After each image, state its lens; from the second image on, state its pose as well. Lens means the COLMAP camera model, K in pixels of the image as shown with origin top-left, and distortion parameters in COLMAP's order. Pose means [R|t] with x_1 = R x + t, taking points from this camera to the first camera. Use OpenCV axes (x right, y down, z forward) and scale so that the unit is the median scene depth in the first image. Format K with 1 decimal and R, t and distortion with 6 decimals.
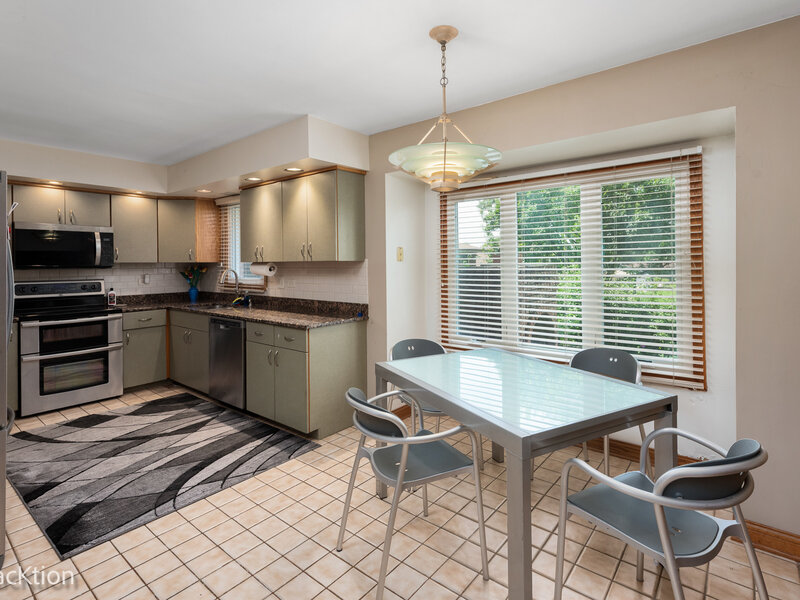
lens RADIAL K [[417.2, 0, 404.1], [0, 417.2, 265.1], [0, 0, 1]] dist [0.021411, 0.000183]
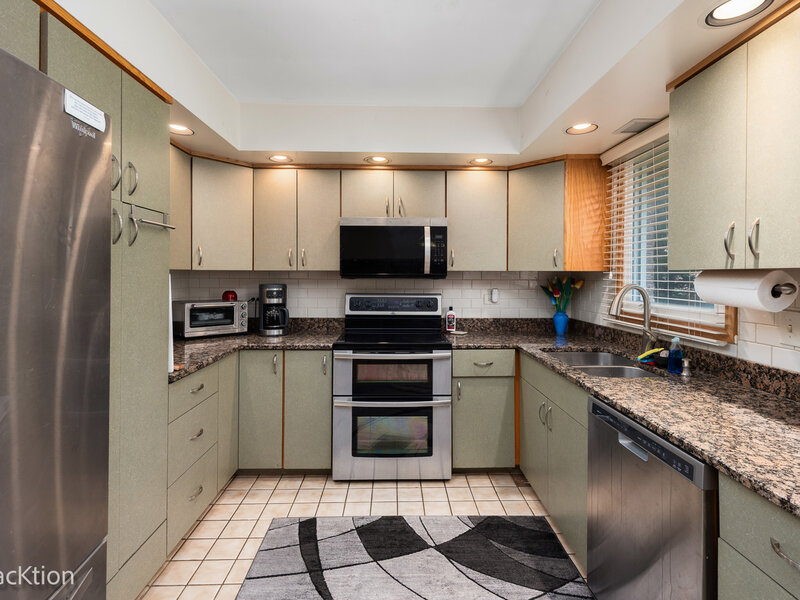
lens RADIAL K [[399.1, 0, 404.3], [0, 399.1, 274.9], [0, 0, 1]] dist [0.003073, 0.000066]
pose [[0.658788, 0.011214, -0.752245, -0.256544], [-0.013552, 0.999904, 0.003038, 0.000202], [0.752207, 0.008193, 0.658876, 0.530518]]
